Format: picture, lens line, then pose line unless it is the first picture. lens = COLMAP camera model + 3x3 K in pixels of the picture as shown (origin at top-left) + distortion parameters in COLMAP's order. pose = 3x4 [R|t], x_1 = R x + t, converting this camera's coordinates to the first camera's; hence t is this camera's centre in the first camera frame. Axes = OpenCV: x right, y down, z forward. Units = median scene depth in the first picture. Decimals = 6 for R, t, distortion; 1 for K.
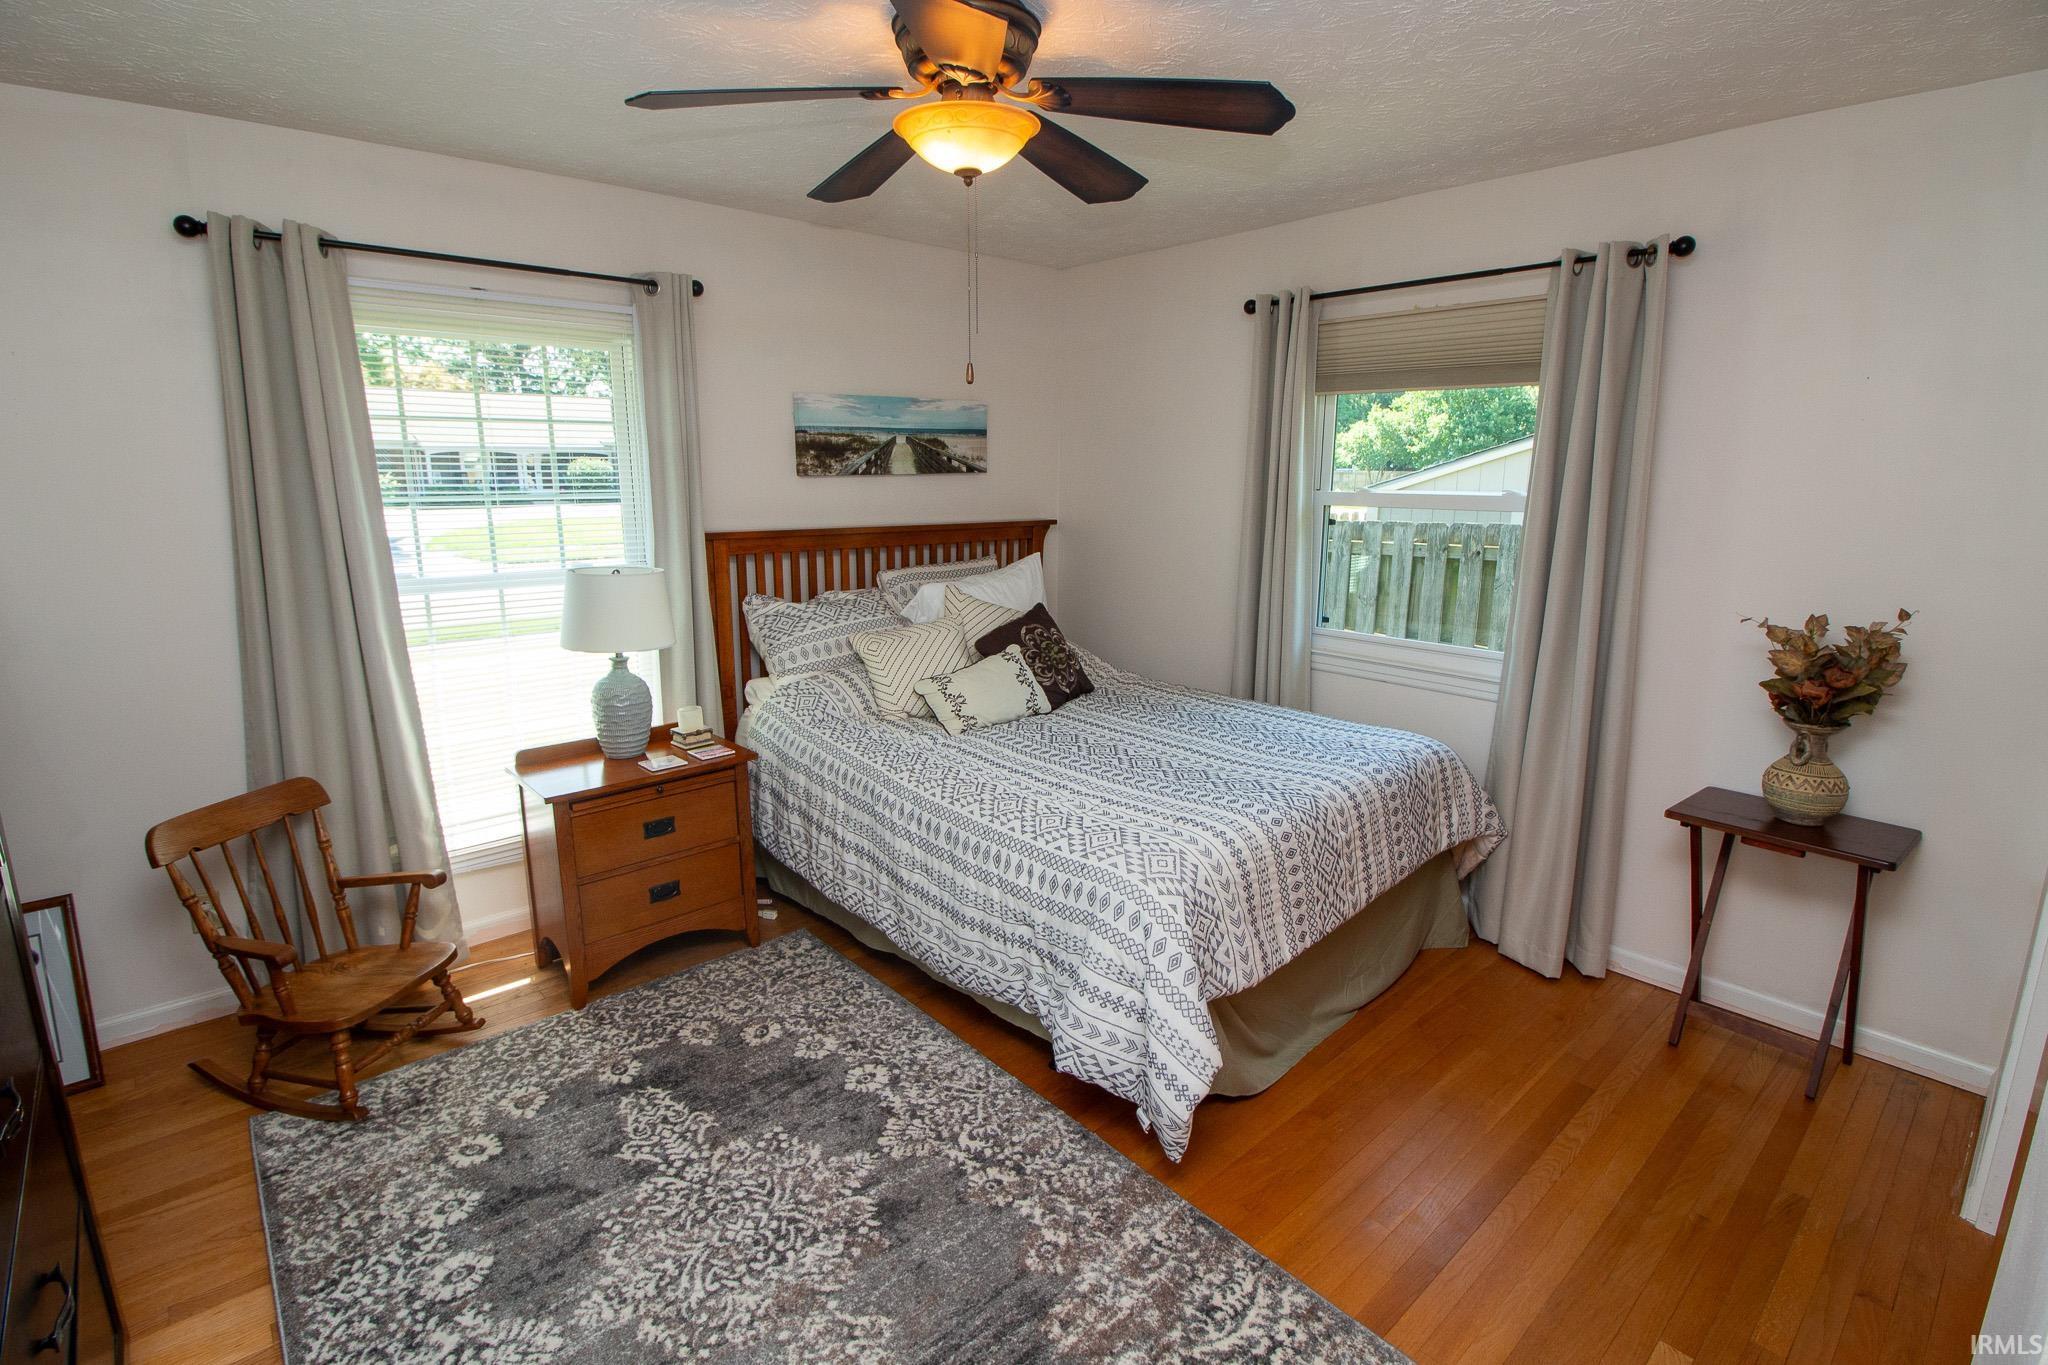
lens RADIAL K [[965.3, 0, 1032.9], [0, 965.3, 668.1], [0, 0, 1]] dist [0.001450, -0.015846]
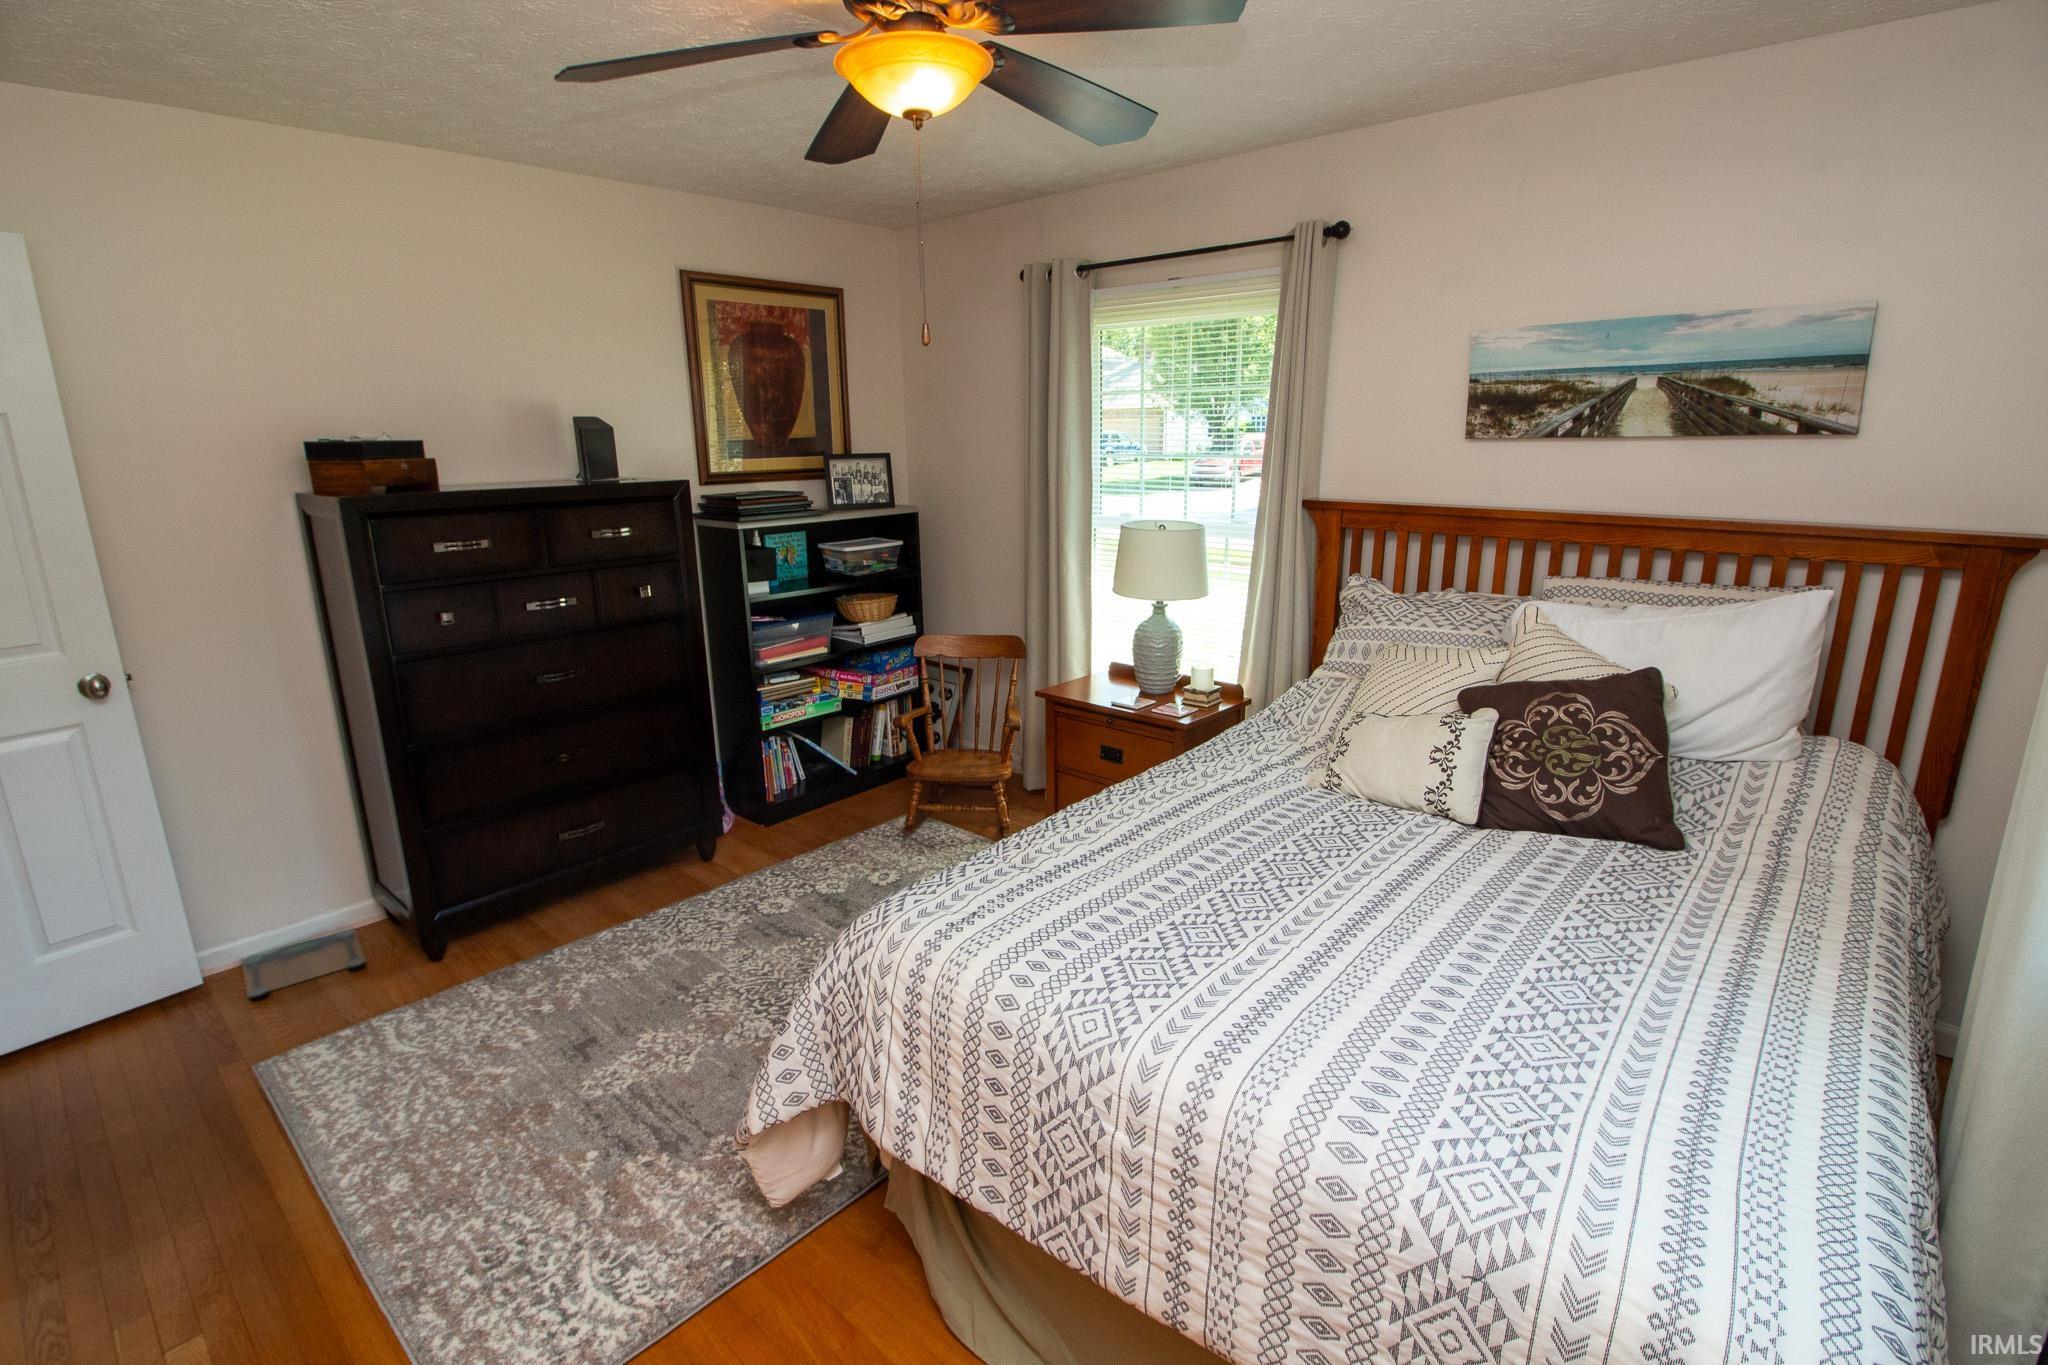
lens RADIAL K [[965.3, 0, 1032.9], [0, 965.3, 668.1], [0, 0, 1]] dist [0.001450, -0.015846]
pose [[0.102479, 0.235709, -0.966405, 0.514070], [-0.189902, 0.958288, 0.213591, -0.118854], [0.976440, 0.161633, 0.142966, 0.564114]]
